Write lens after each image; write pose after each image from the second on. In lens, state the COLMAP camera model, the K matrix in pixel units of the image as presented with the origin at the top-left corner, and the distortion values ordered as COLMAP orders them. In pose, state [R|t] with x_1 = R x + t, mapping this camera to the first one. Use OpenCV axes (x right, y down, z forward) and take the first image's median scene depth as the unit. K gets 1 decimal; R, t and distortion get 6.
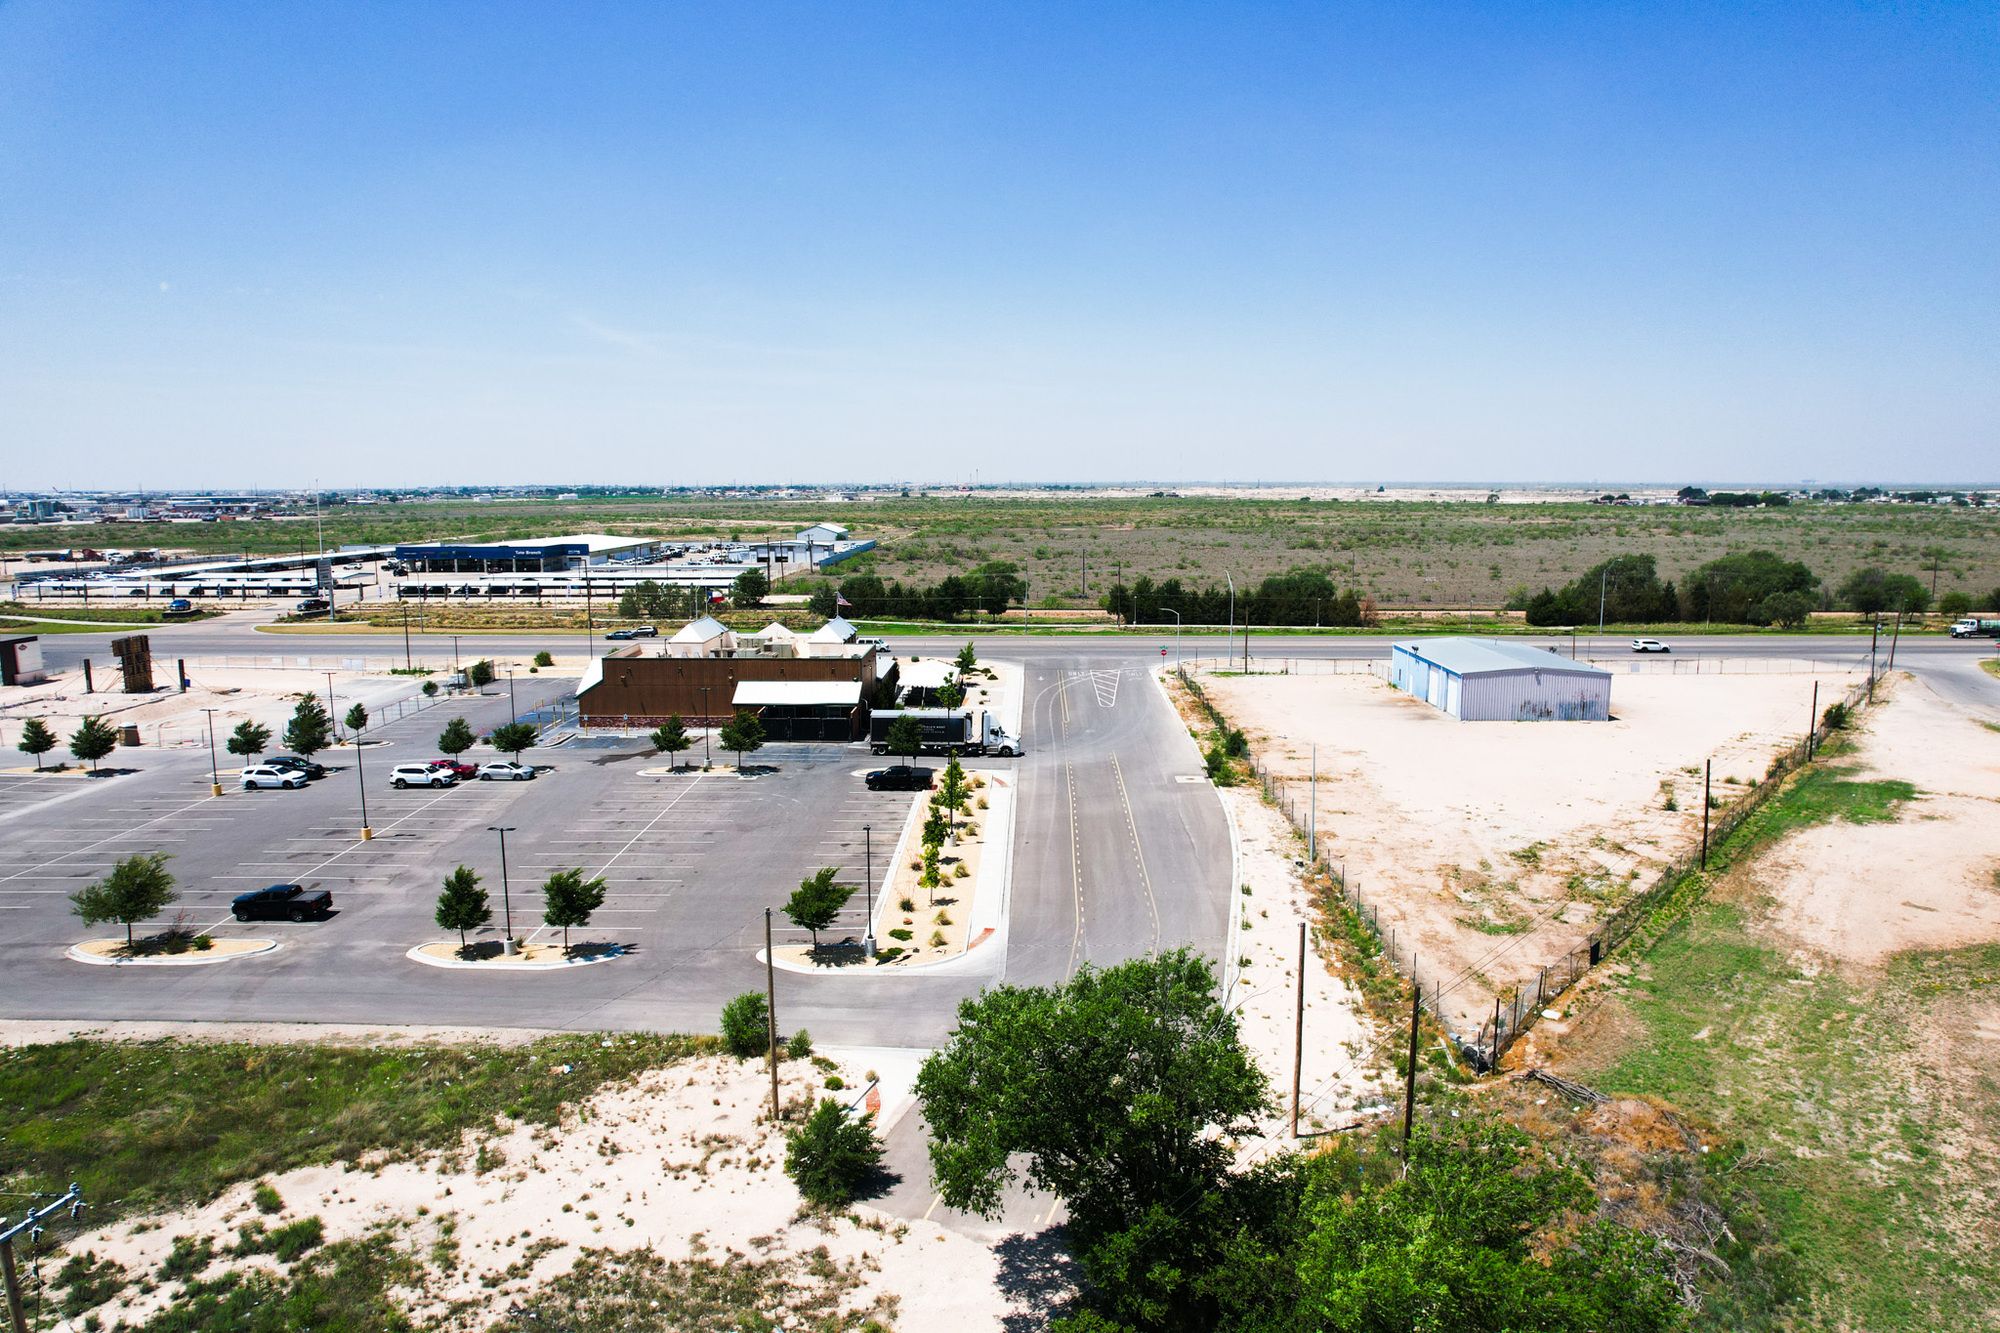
lens RADIAL K [[1275.0, 0, 1007.7], [0, 1275.0, 674.1], [0, 0, 1]] dist [-0.076140, 0.068335]
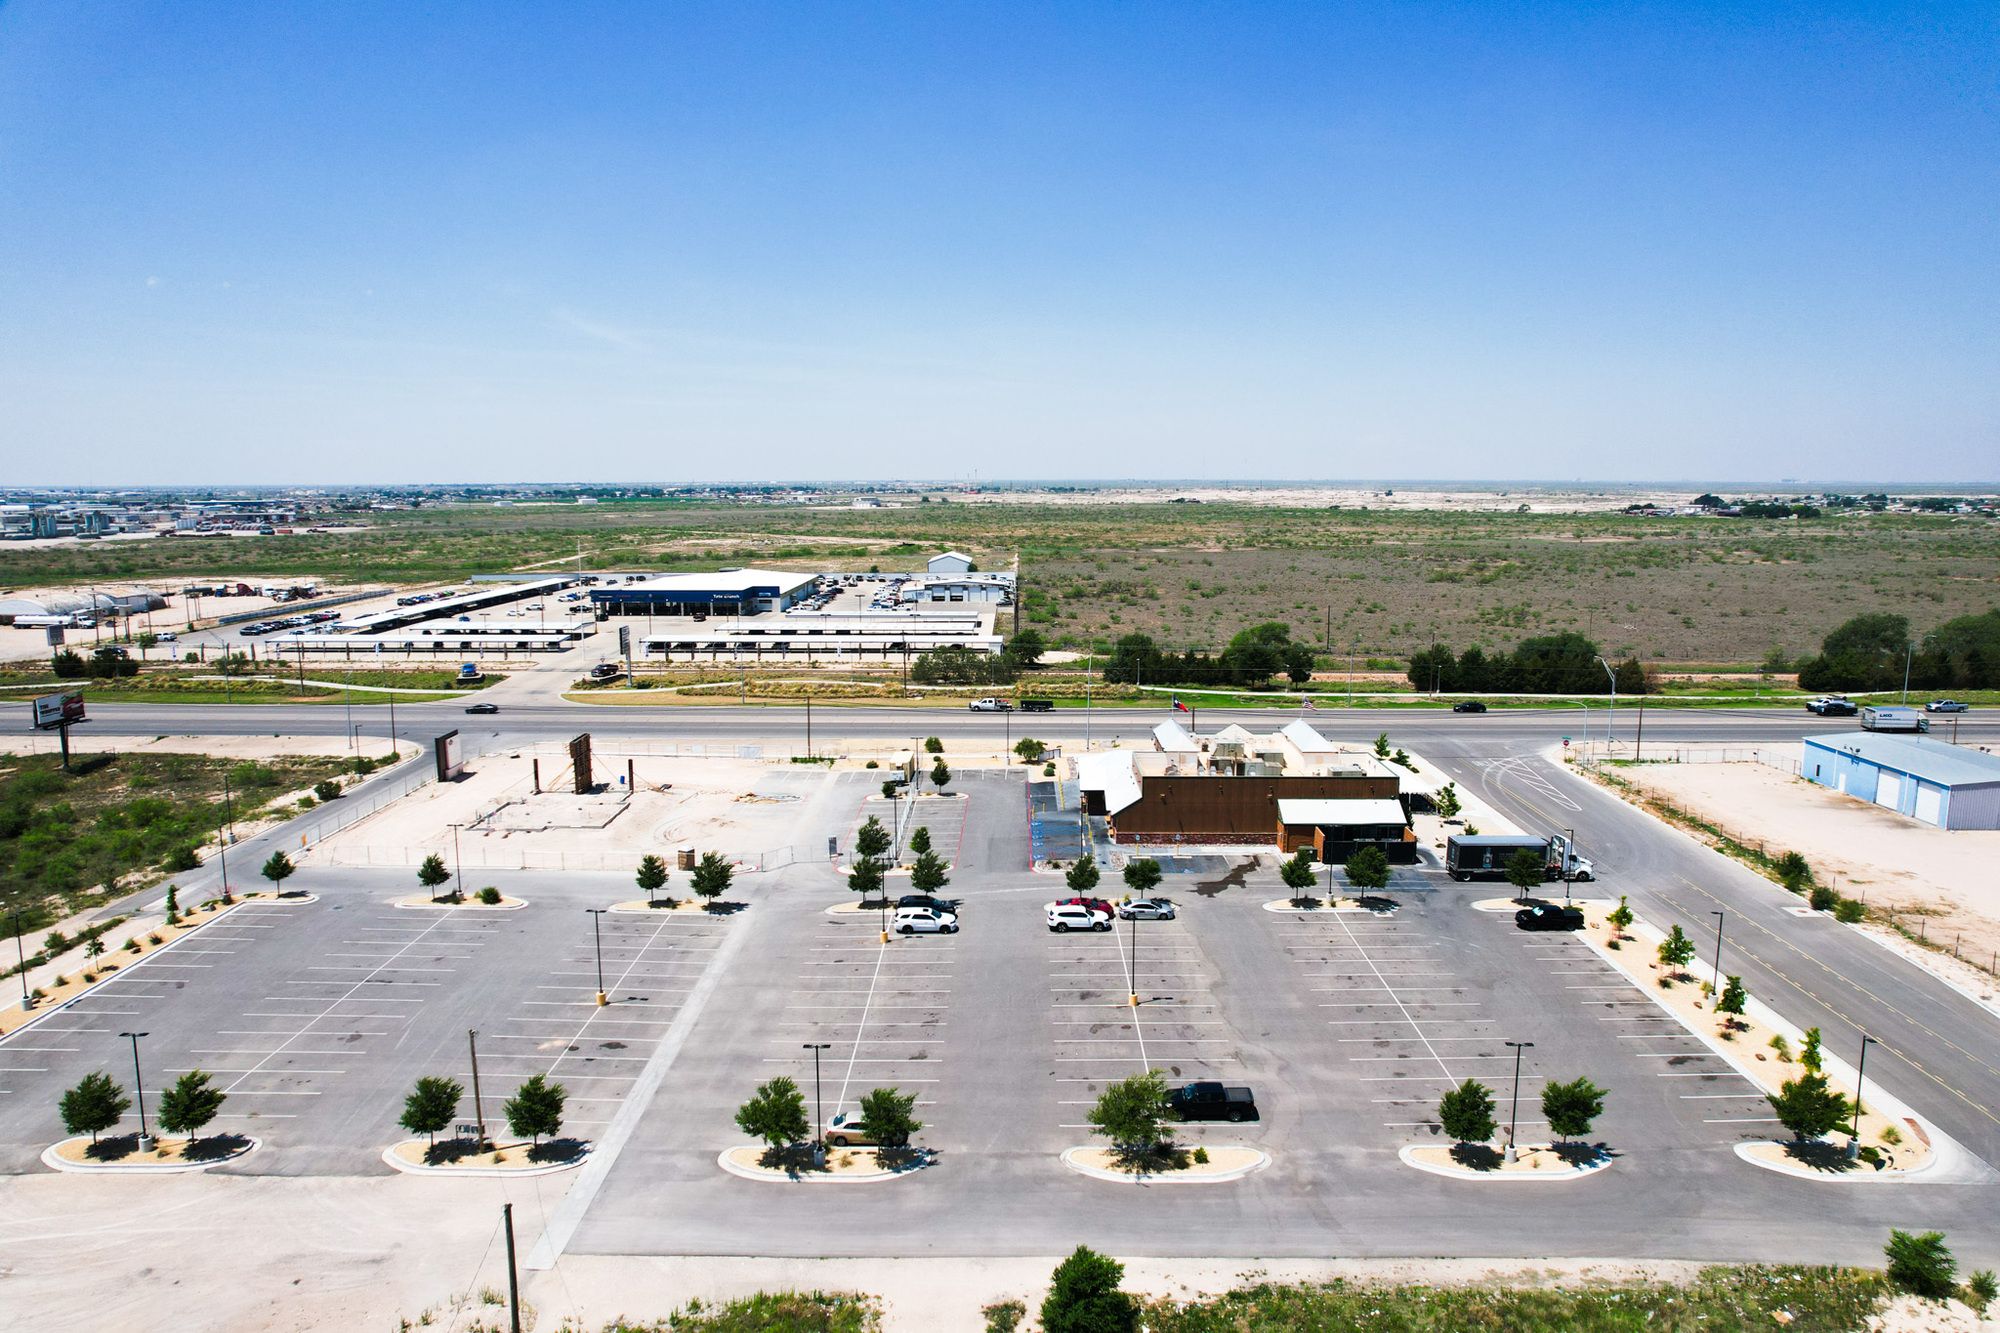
lens RADIAL K [[1268.9, 0, 1008.1], [0, 1268.9, 691.7], [0, 0, 1]] dist [-0.076024, 0.069312]
pose [[0.999899, -0.000119, 0.014195, -0.528080], [-0.000123, 0.999854, 0.017070, -0.116569], [-0.014195, -0.017070, 0.999754, -0.009827]]
